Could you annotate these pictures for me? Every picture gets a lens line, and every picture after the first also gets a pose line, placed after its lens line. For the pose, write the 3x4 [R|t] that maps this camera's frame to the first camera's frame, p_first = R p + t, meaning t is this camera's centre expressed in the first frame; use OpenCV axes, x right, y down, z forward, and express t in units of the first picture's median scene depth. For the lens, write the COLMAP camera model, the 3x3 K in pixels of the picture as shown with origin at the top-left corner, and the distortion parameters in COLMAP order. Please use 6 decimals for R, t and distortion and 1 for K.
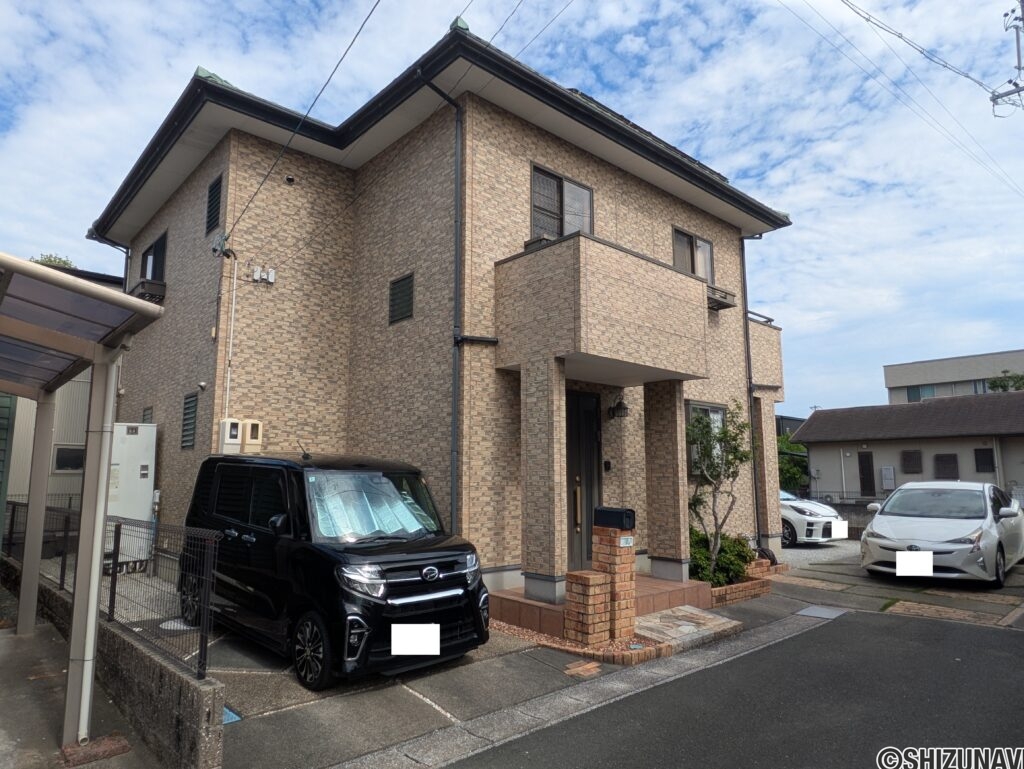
lens RADIAL K [[634.8, 0, 528.4], [0, 634.8, 388.0], [0, 0, 1]] dist [-0.000161, 0.000098]
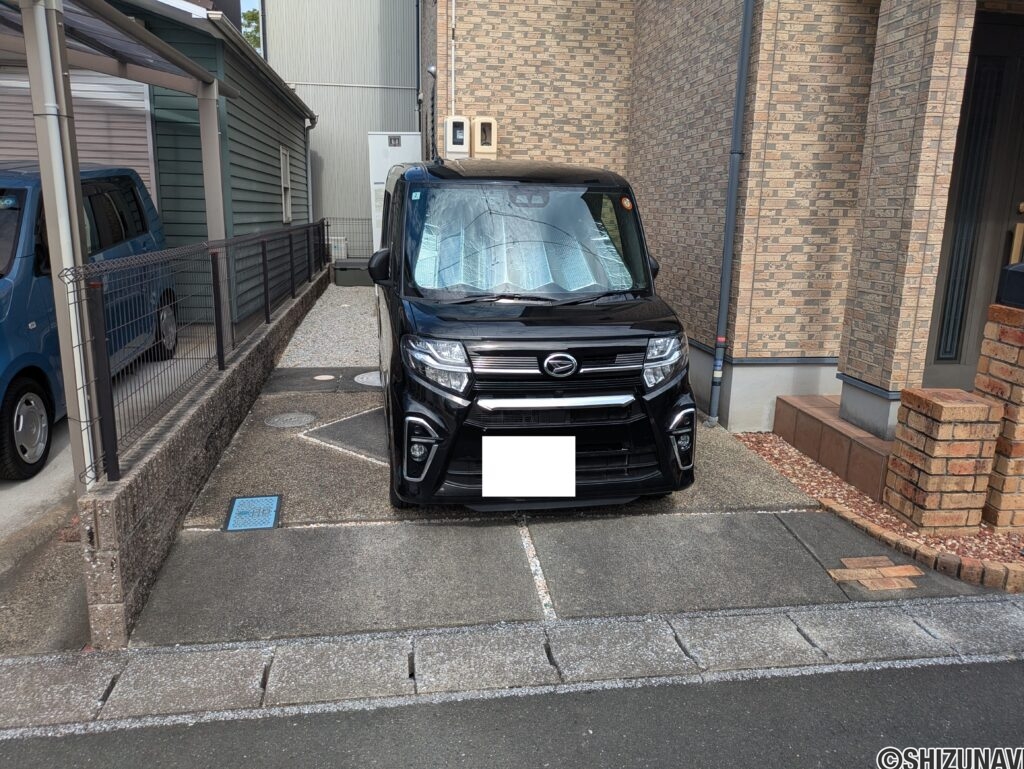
lens RADIAL K [[761.1, 0, 516.2], [0, 761.1, 379.8], [0, 0, 1]] dist [0.056444, -0.053803]
pose [[0.812318, 0.142173, -0.565620, 0.145585], [0.064616, 0.941921, 0.329559, 0.054951], [0.579624, -0.304255, 0.755953, 0.326921]]
